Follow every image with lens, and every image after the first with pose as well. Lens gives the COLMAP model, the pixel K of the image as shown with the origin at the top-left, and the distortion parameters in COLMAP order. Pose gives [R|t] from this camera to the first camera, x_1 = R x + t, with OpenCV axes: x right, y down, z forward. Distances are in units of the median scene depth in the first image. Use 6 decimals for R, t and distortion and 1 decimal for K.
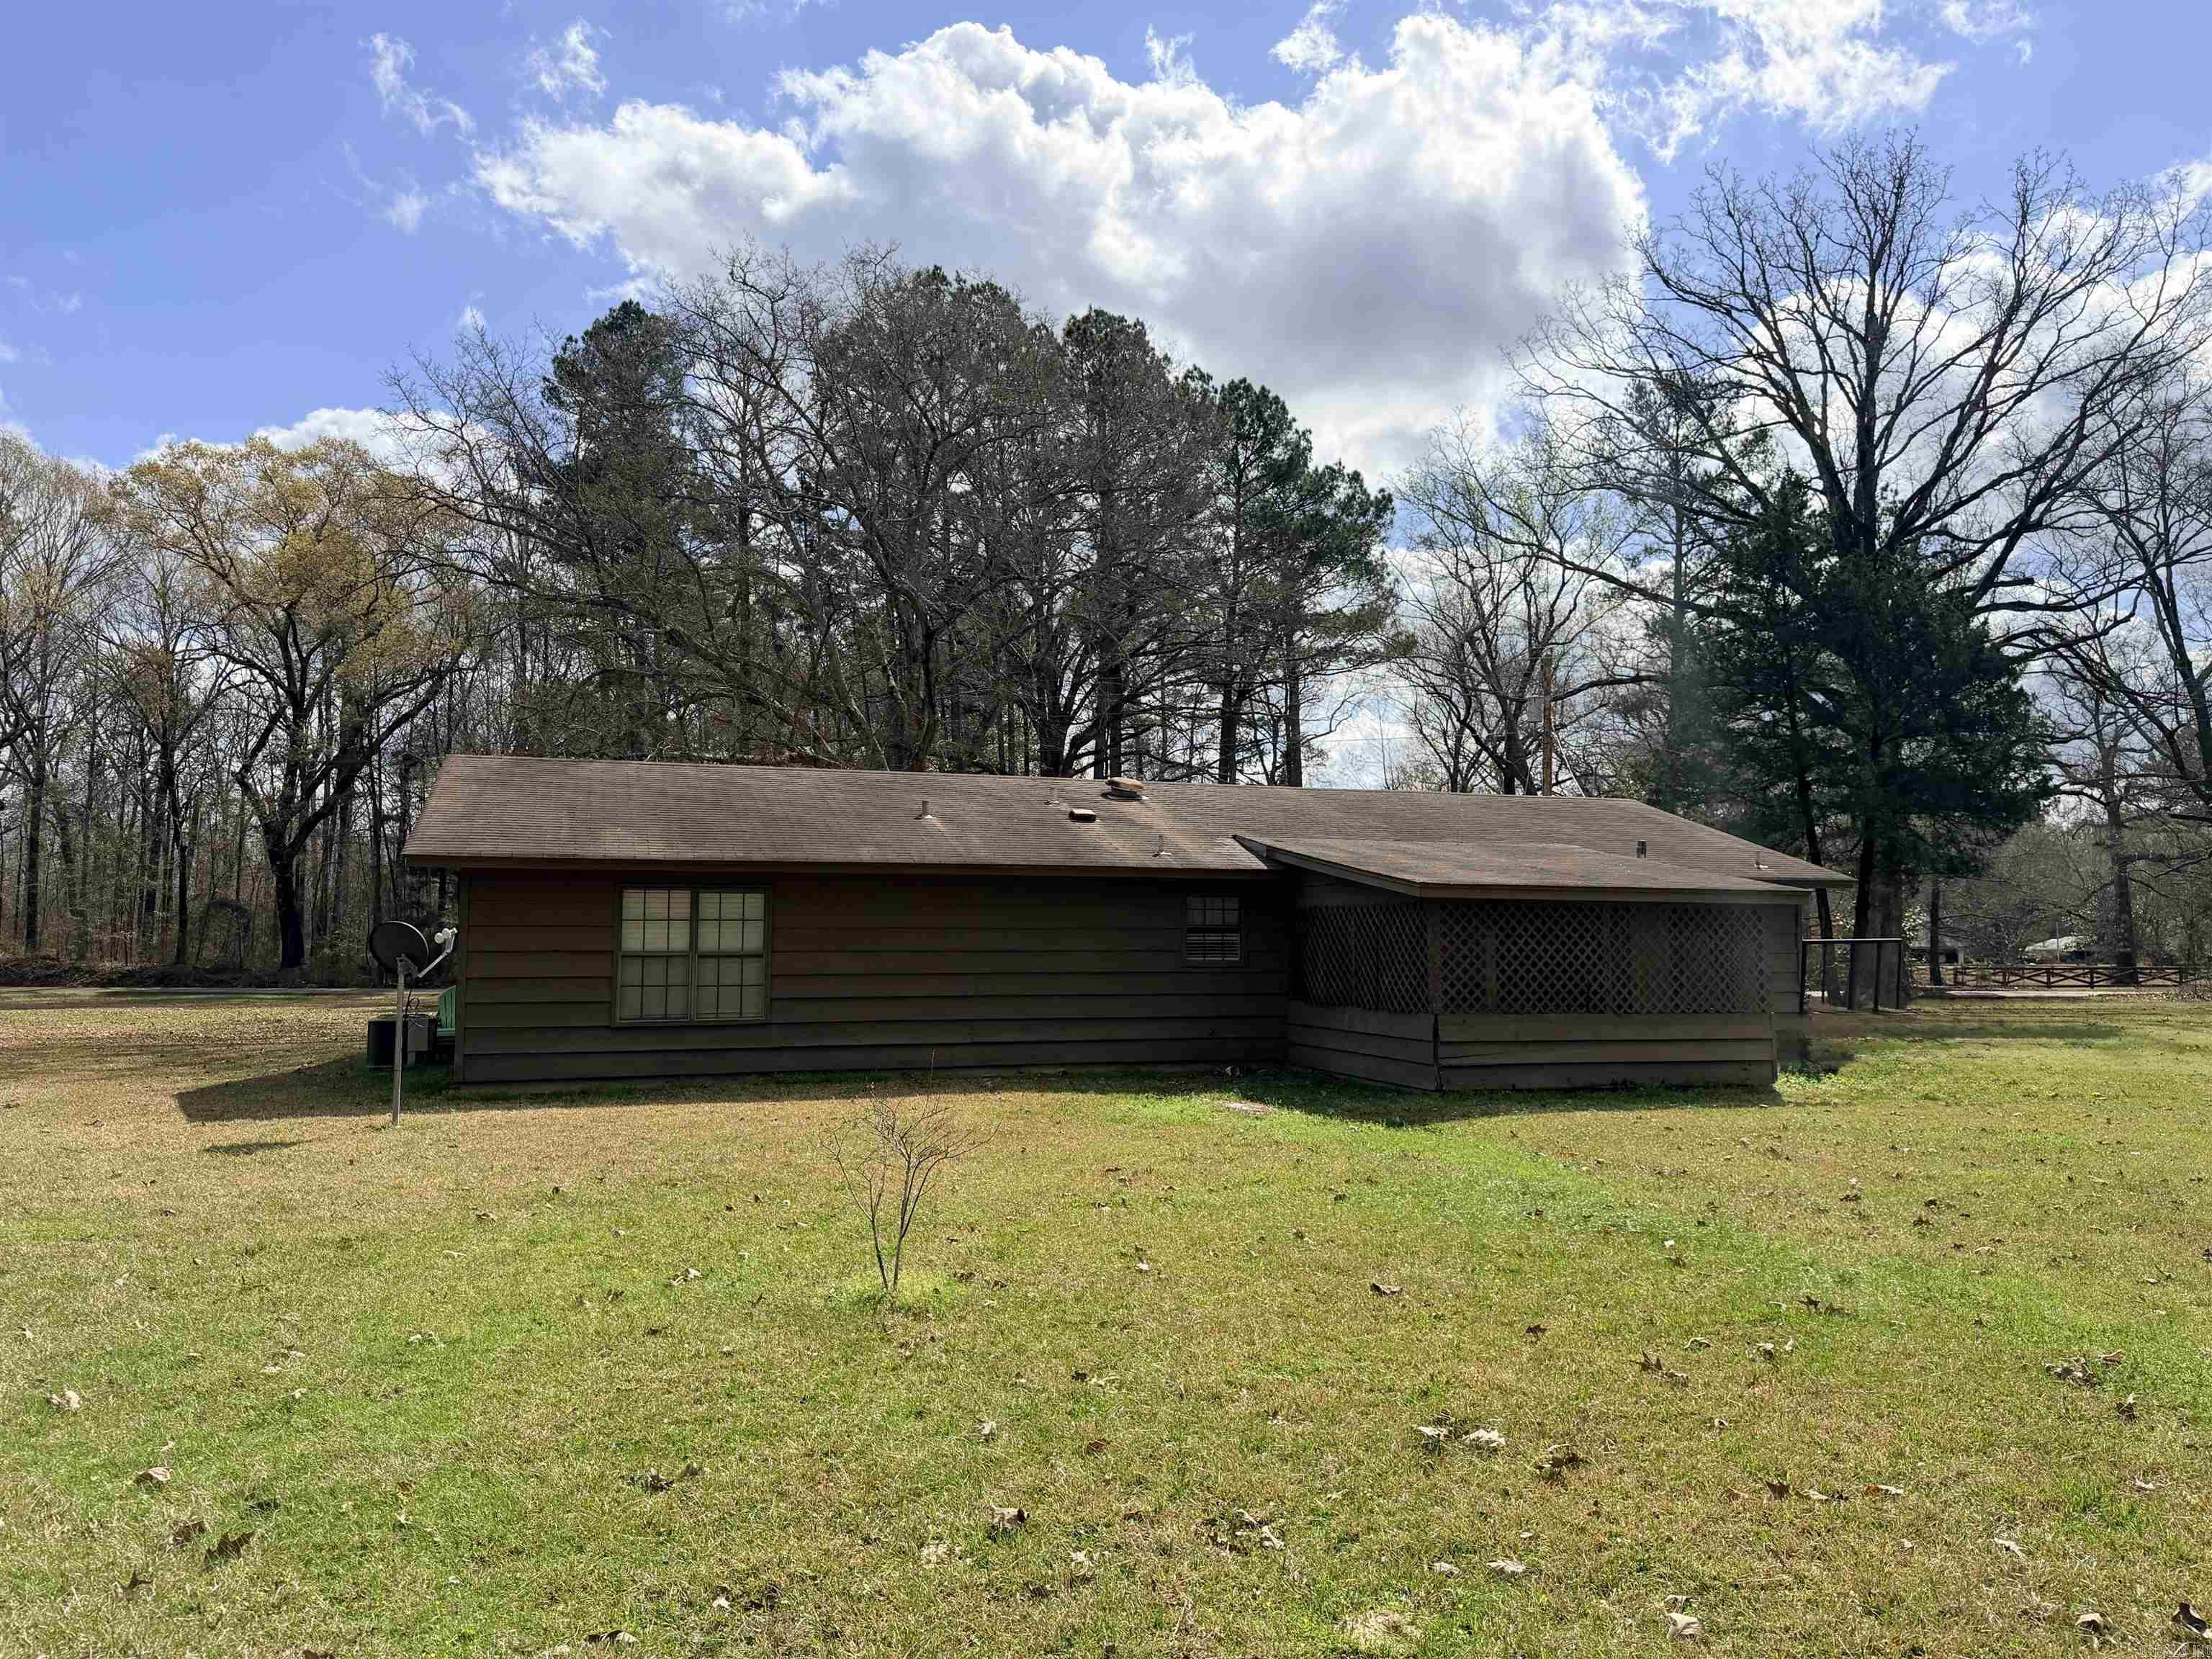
lens RADIAL K [[1535.1, 0, 1104.1], [0, 1535.1, 830.5], [0, 0, 1]] dist [-0.002574, -0.009528]
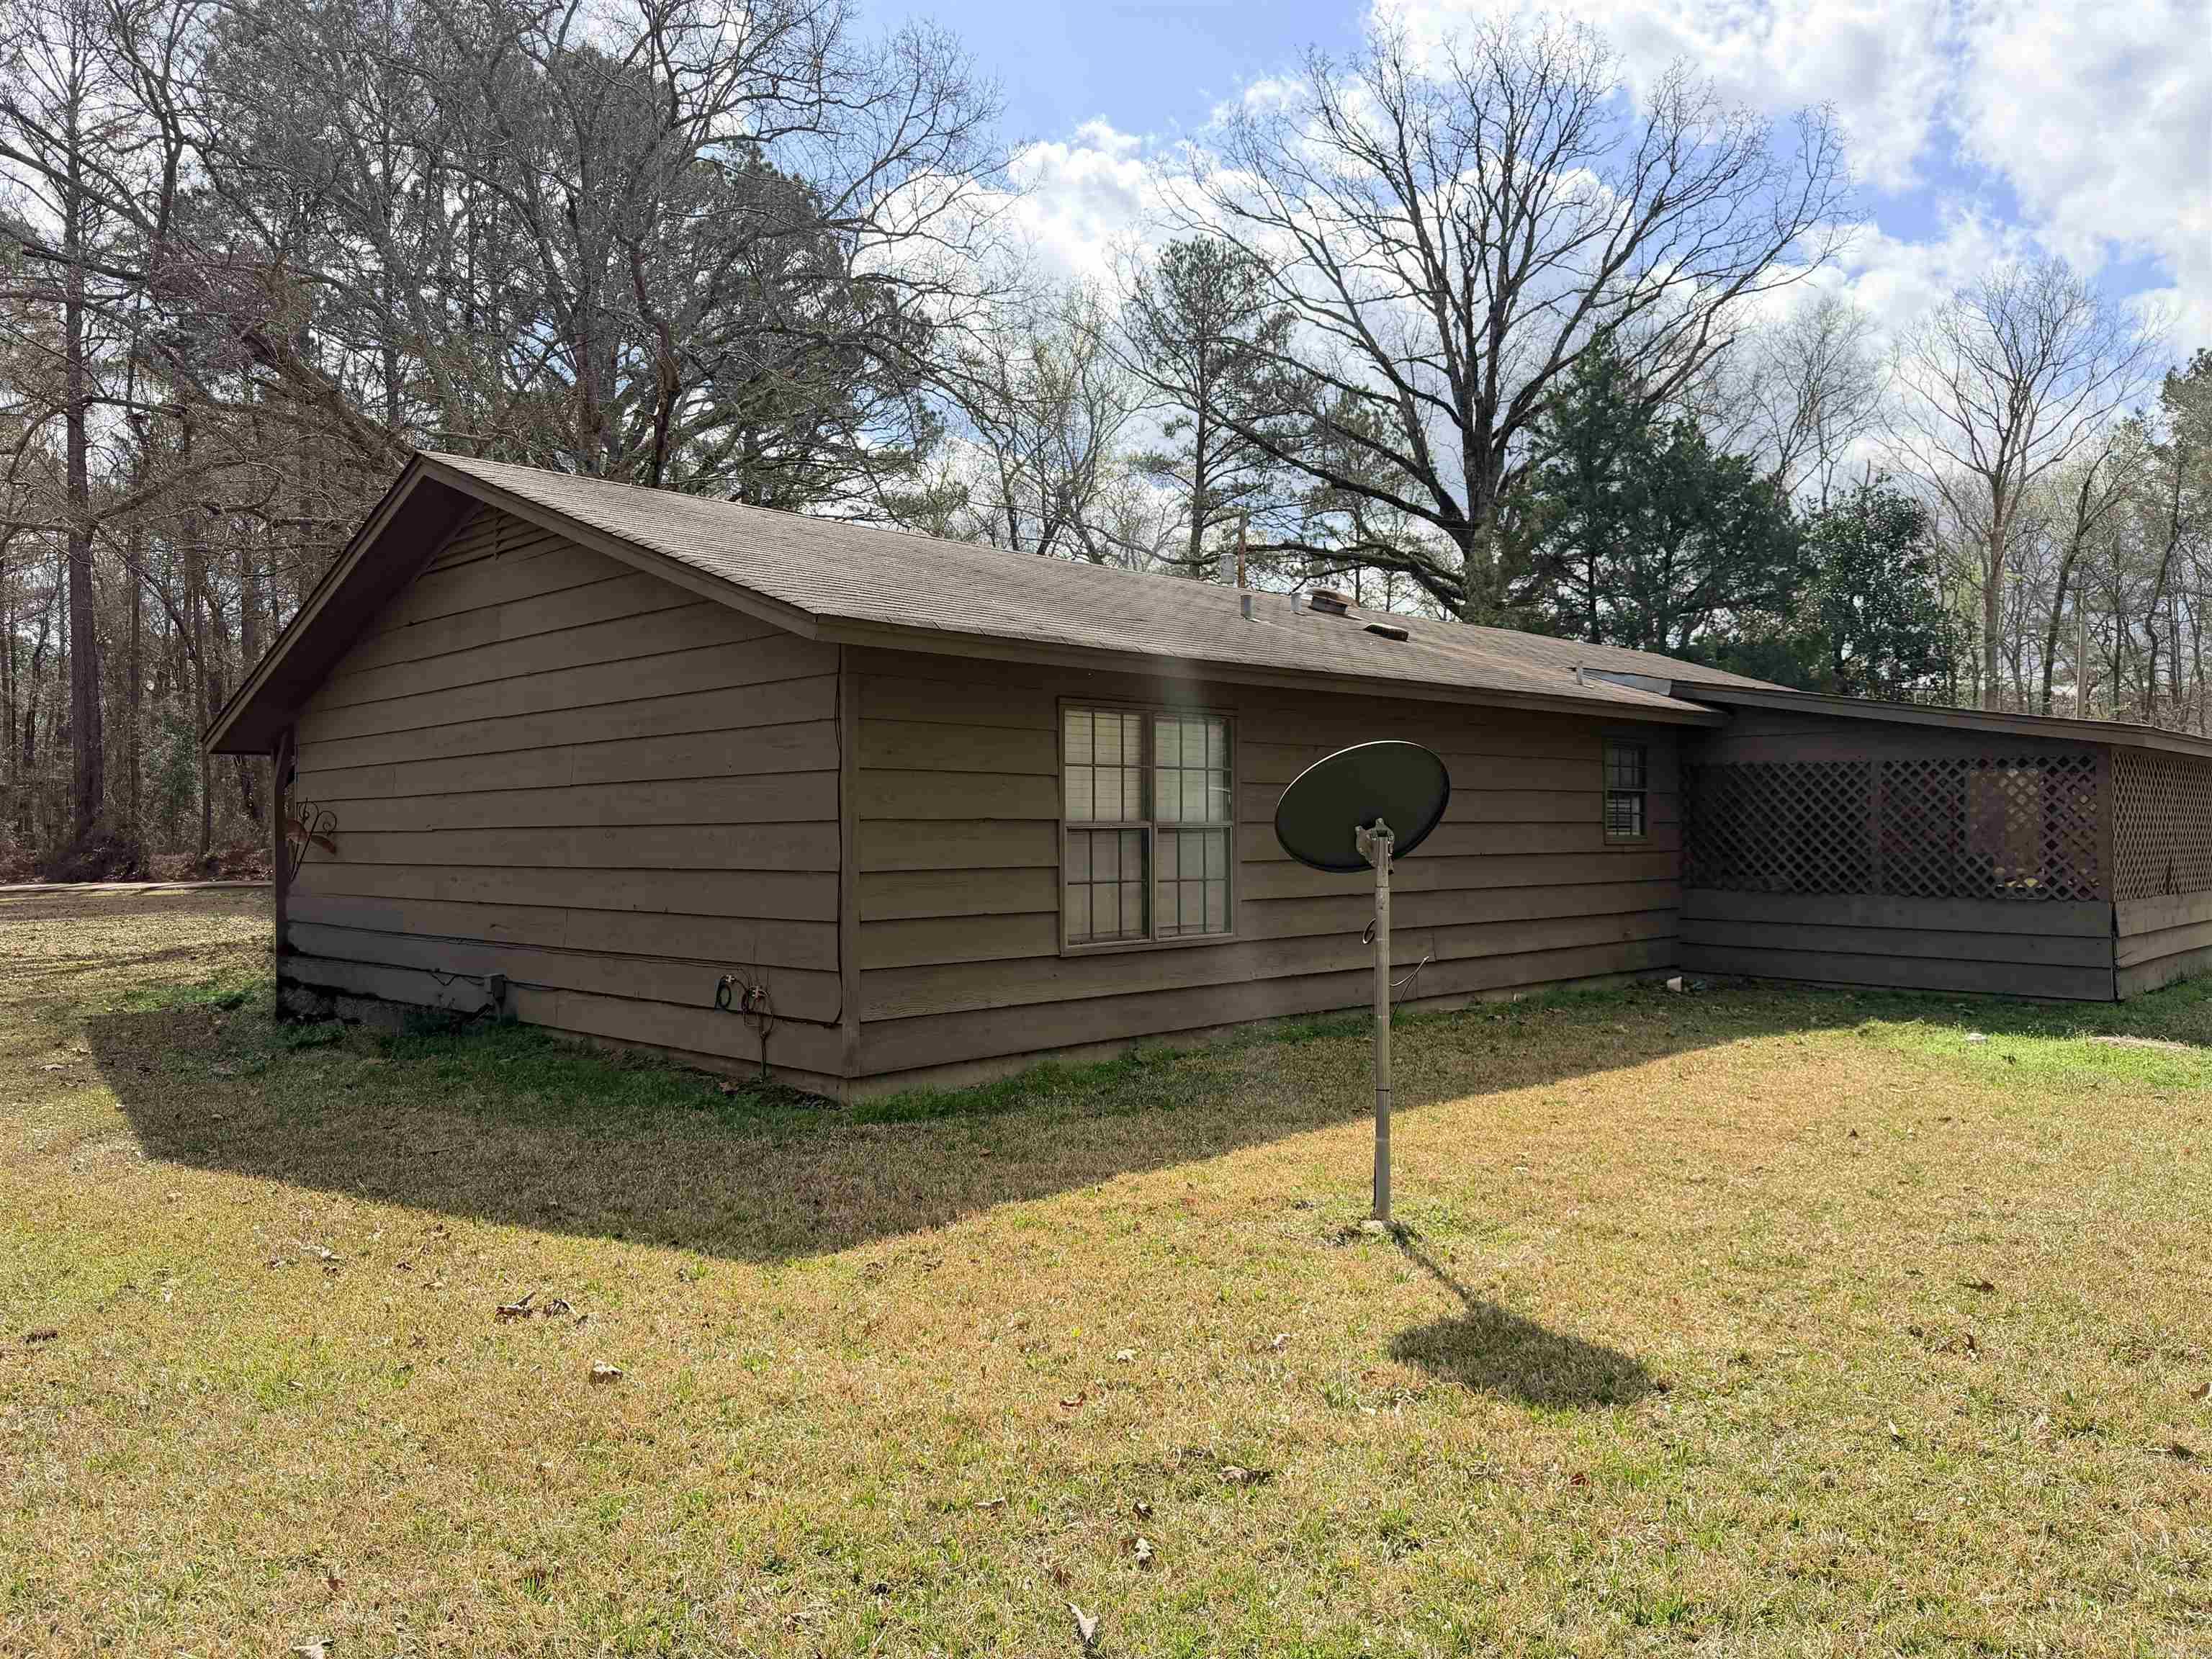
lens RADIAL K [[1535.1, 0, 1104.1], [0, 1535.1, 830.5], [0, 0, 1]] dist [-0.002574, -0.009528]
pose [[0.904818, -0.002841, 0.425789, -0.528183], [-0.032549, 0.996590, 0.075816, 0.039274], [-0.424553, -0.082459, 0.901640, 0.490524]]
